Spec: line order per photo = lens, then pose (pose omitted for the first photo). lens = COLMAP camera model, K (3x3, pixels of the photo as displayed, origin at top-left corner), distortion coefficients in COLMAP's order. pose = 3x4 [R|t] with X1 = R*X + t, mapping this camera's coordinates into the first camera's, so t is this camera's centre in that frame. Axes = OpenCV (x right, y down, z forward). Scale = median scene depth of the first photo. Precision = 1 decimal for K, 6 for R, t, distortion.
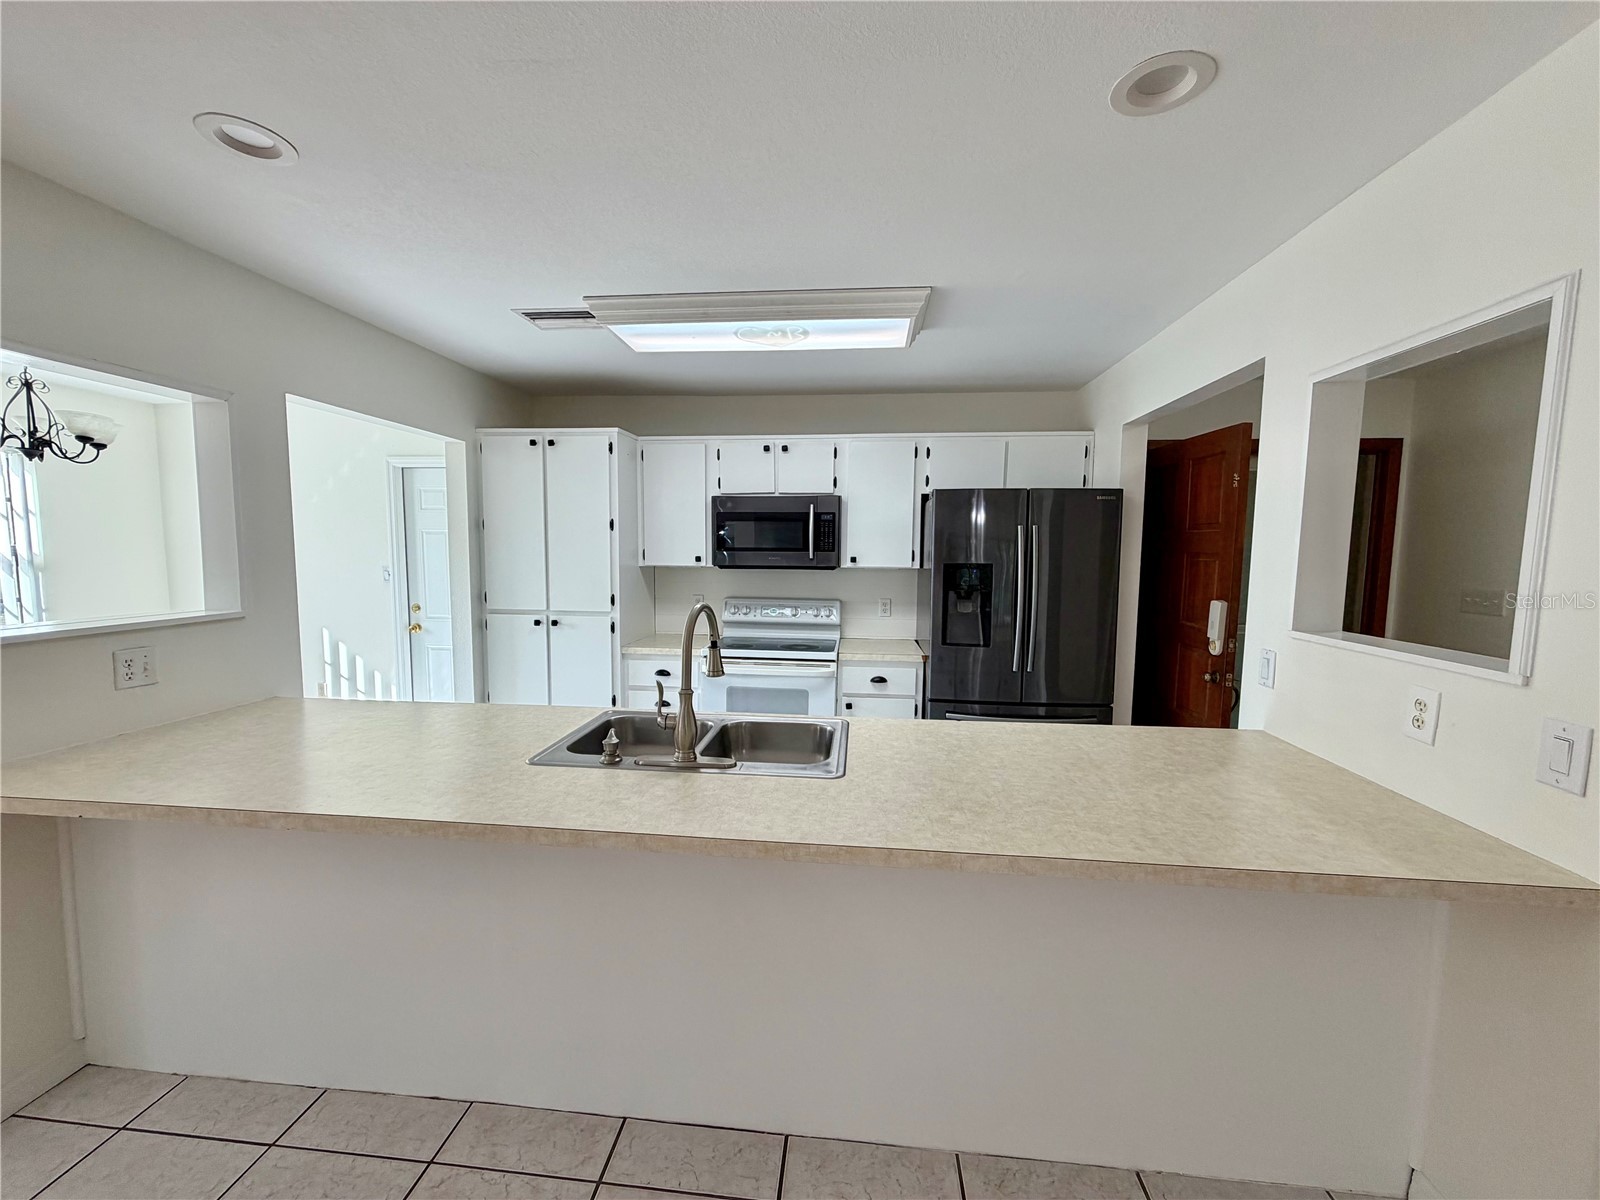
lens RADIAL K [[636.8, 0, 794.5], [0, 636.8, 603.5], [0, 0, 1]] dist [-0.001102, -0.000010]
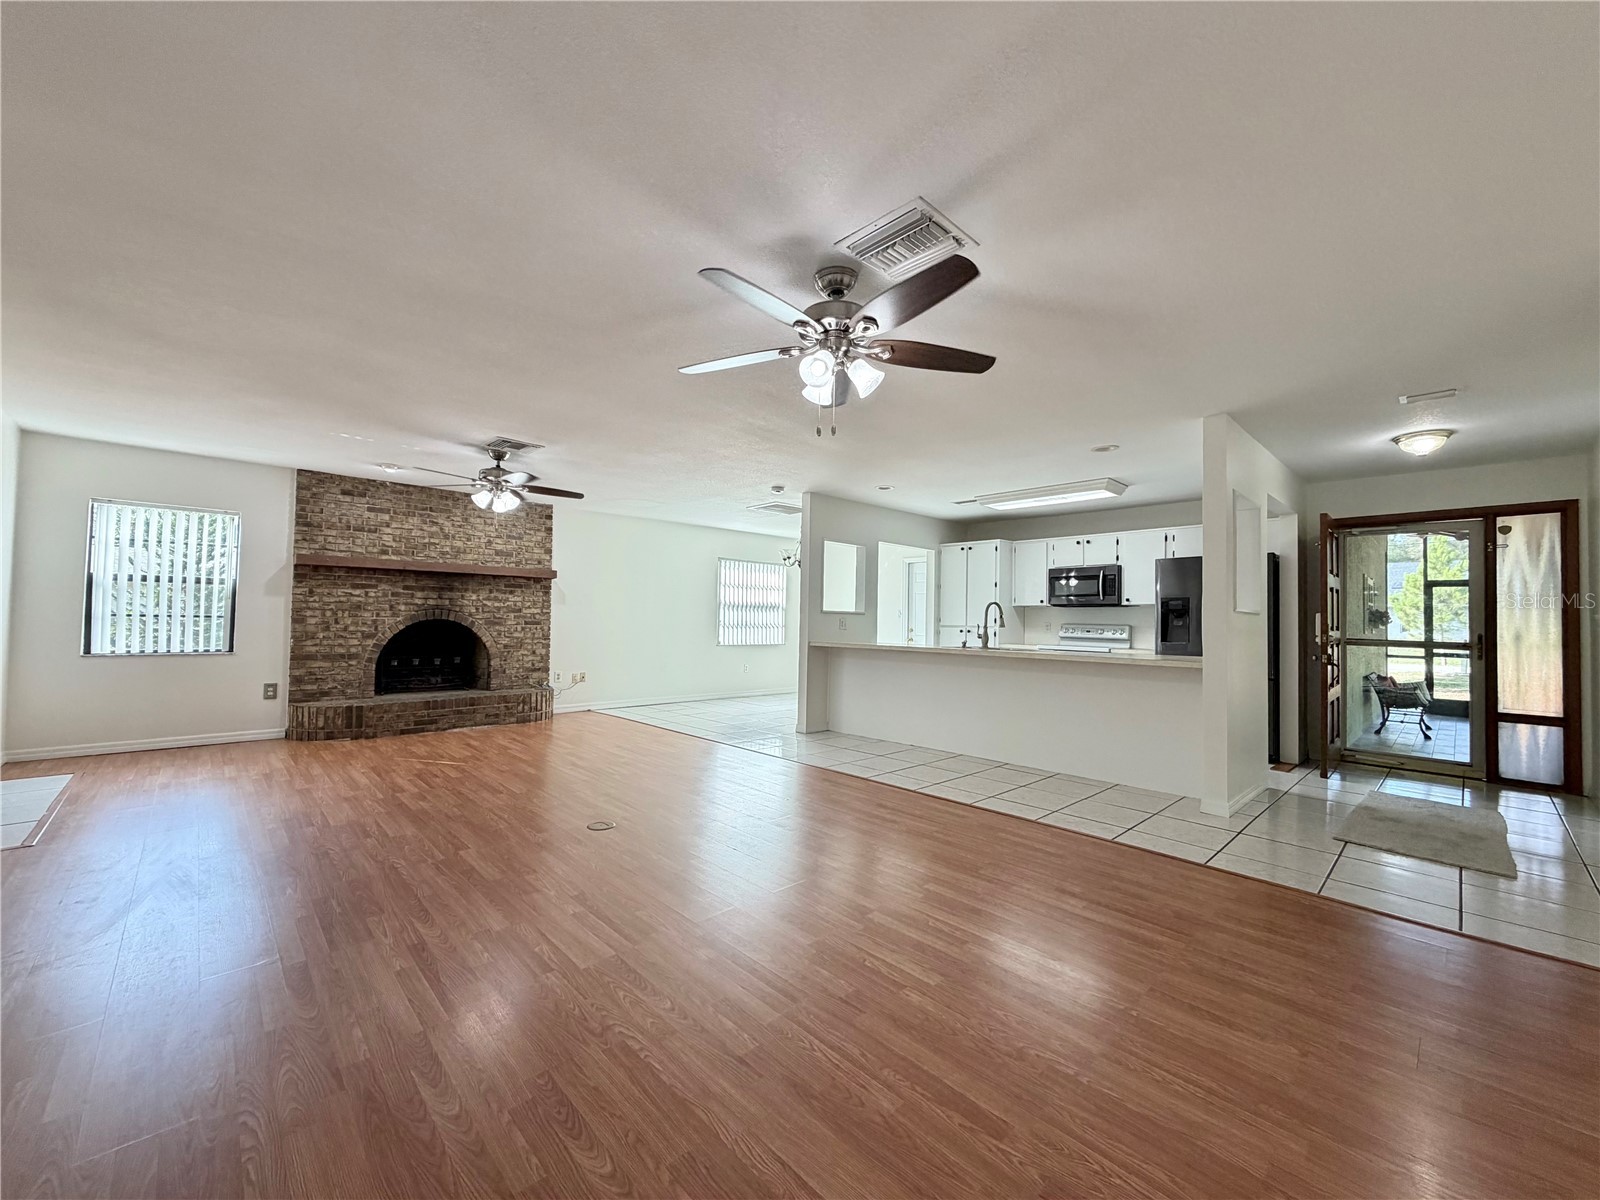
lens RADIAL K [[636.8, 0, 794.5], [0, 636.8, 603.5], [0, 0, 1]] dist [-0.001102, -0.000010]
pose [[0.757731, -0.013797, -0.652421, 0.563200], [-0.069680, 0.992350, -0.101913, 0.192938], [0.648836, 0.122684, 0.750973, -0.972172]]
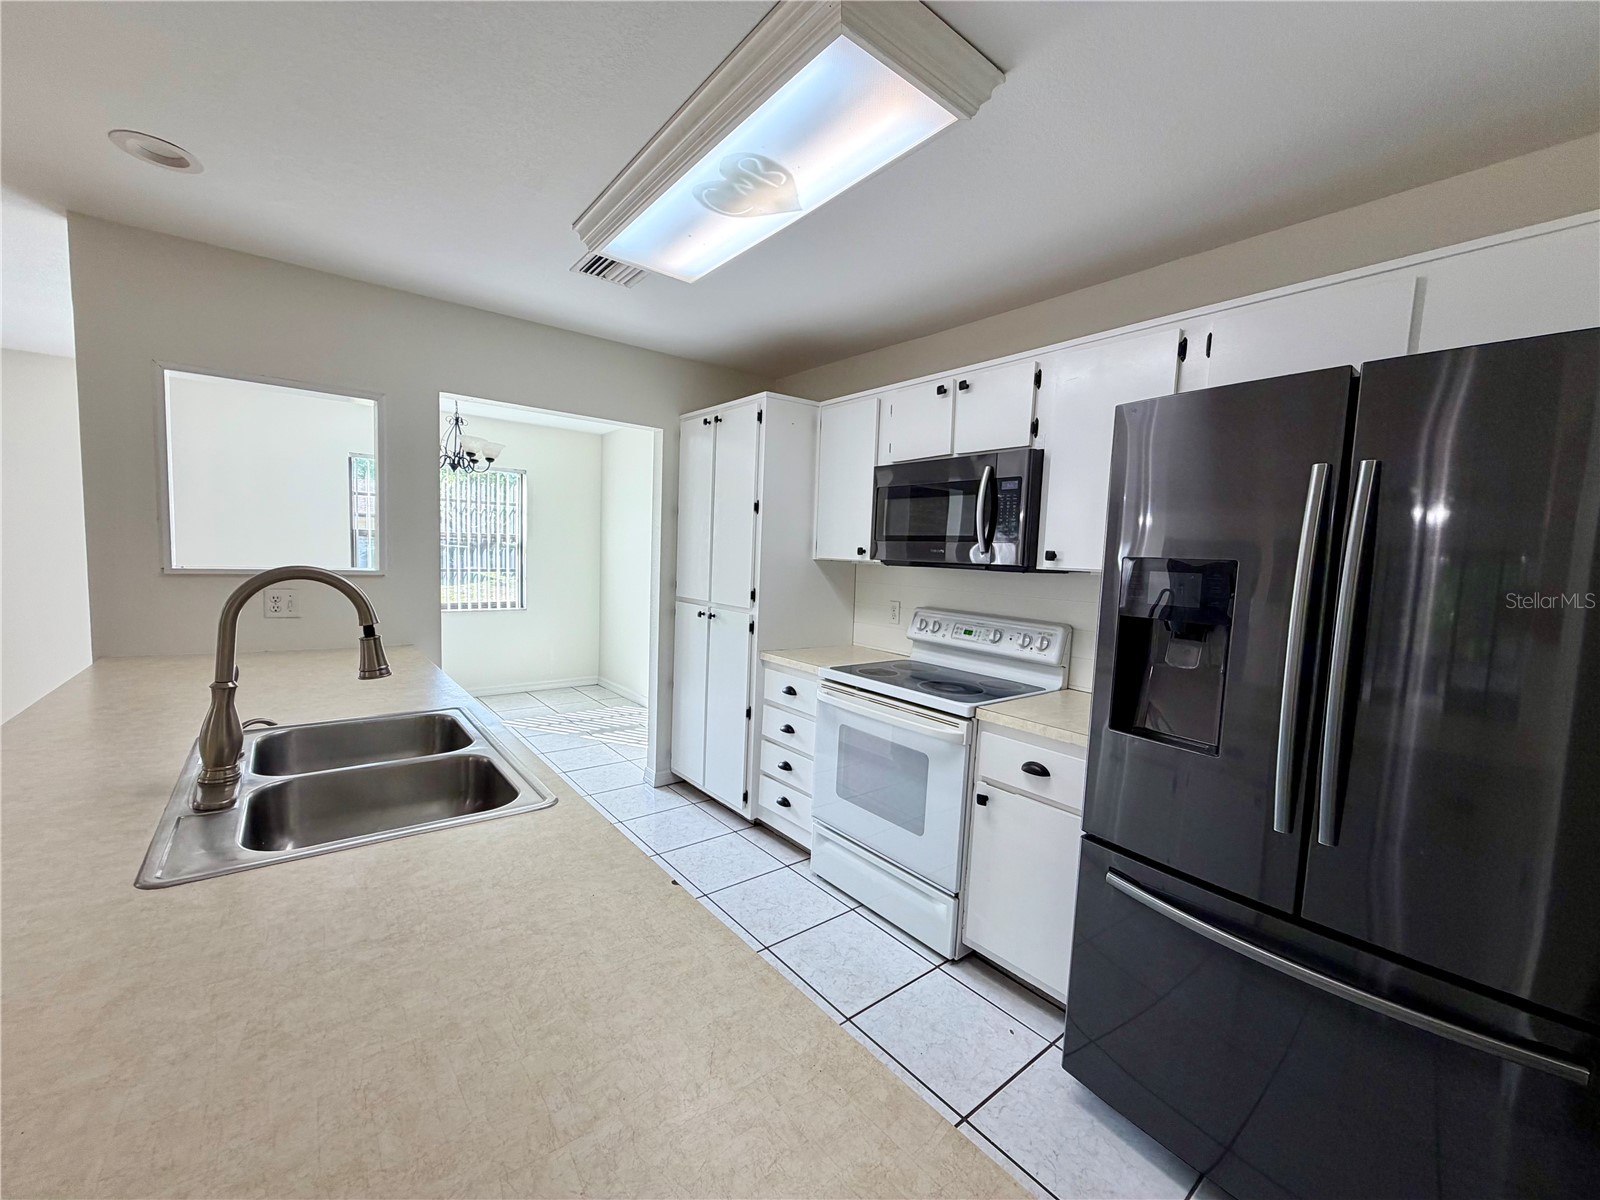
lens RADIAL K [[637.4, 0, 800.0], [0, 637.4, 600.0], [0, 0, 1]] dist [-0.000247, -0.000204]
pose [[0.702503, 0.071445, -0.708085, 0.356776], [-0.096147, 0.995354, 0.005042, -0.009192], [0.705156, 0.064538, 0.706109, 0.436081]]
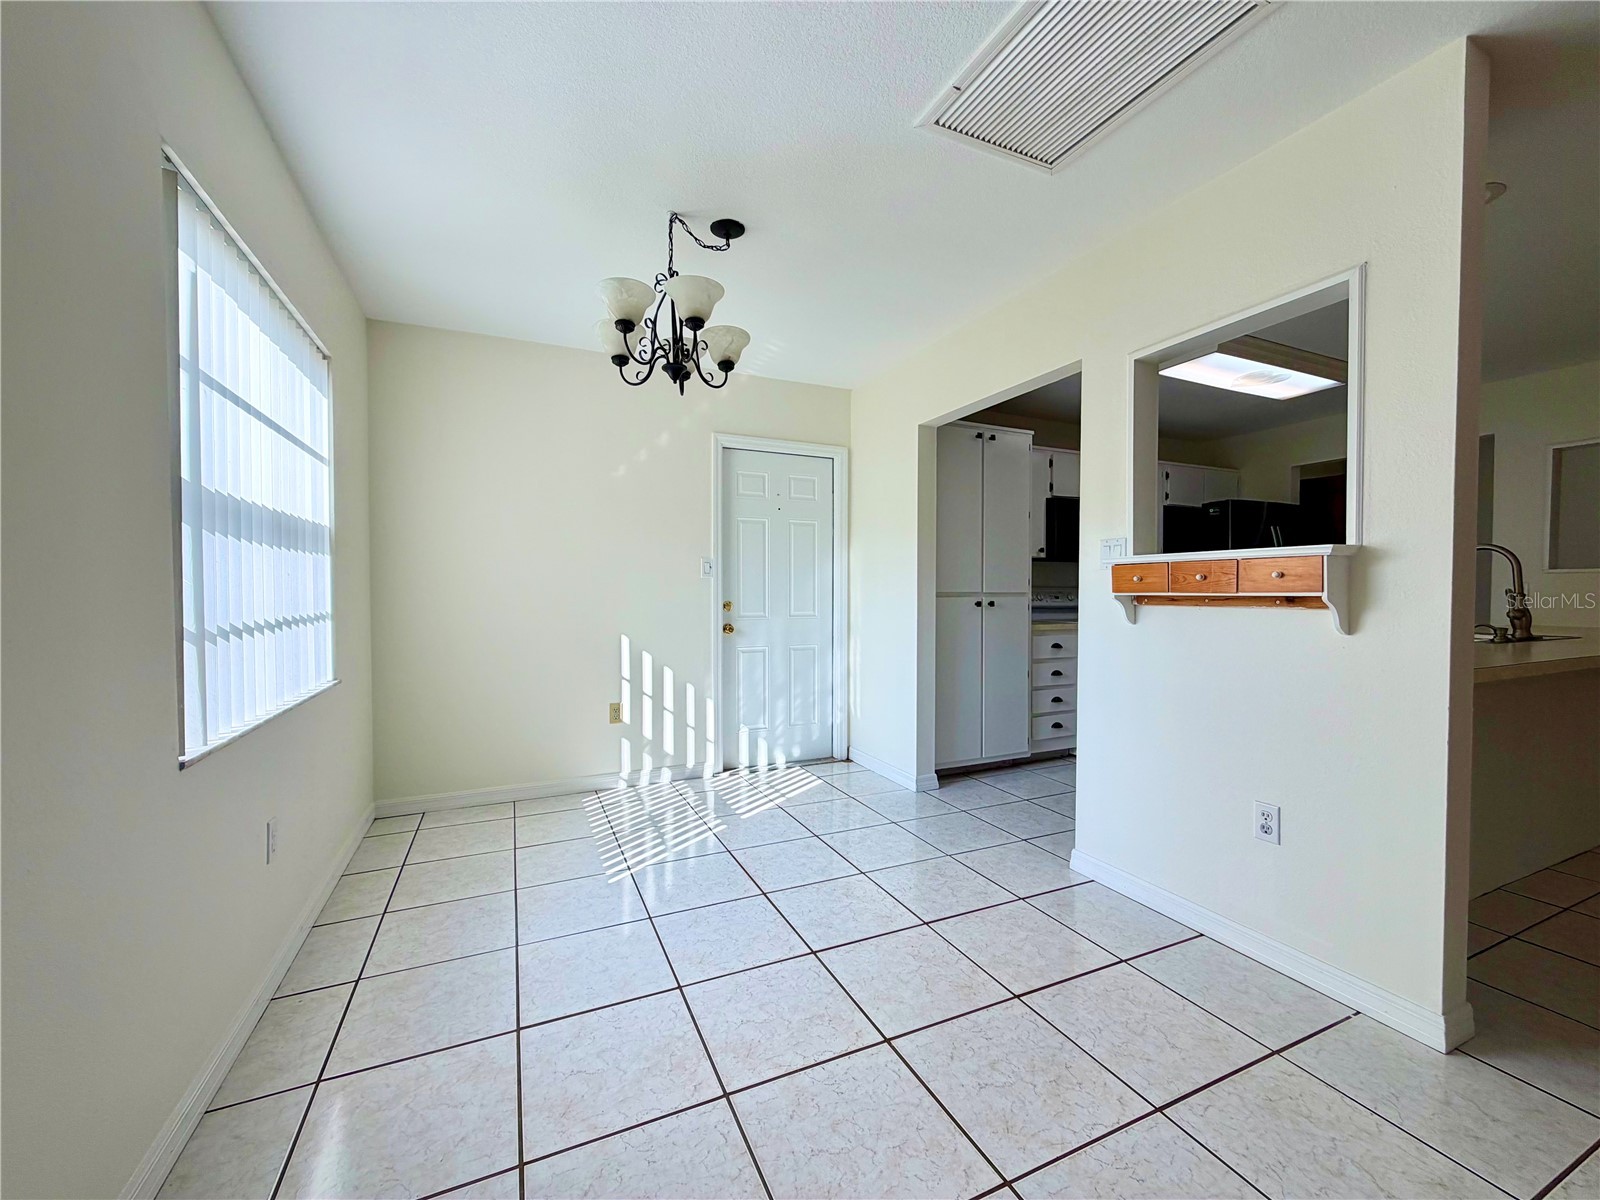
lens RADIAL K [[636.8, 0, 794.5], [0, 636.8, 603.5], [0, 0, 1]] dist [-0.001102, -0.000010]
pose [[0.863413, -0.020875, 0.504066, -1.185423], [0.058228, 0.996590, -0.058466, 0.072302], [-0.501126, 0.079831, 0.861684, 0.242851]]
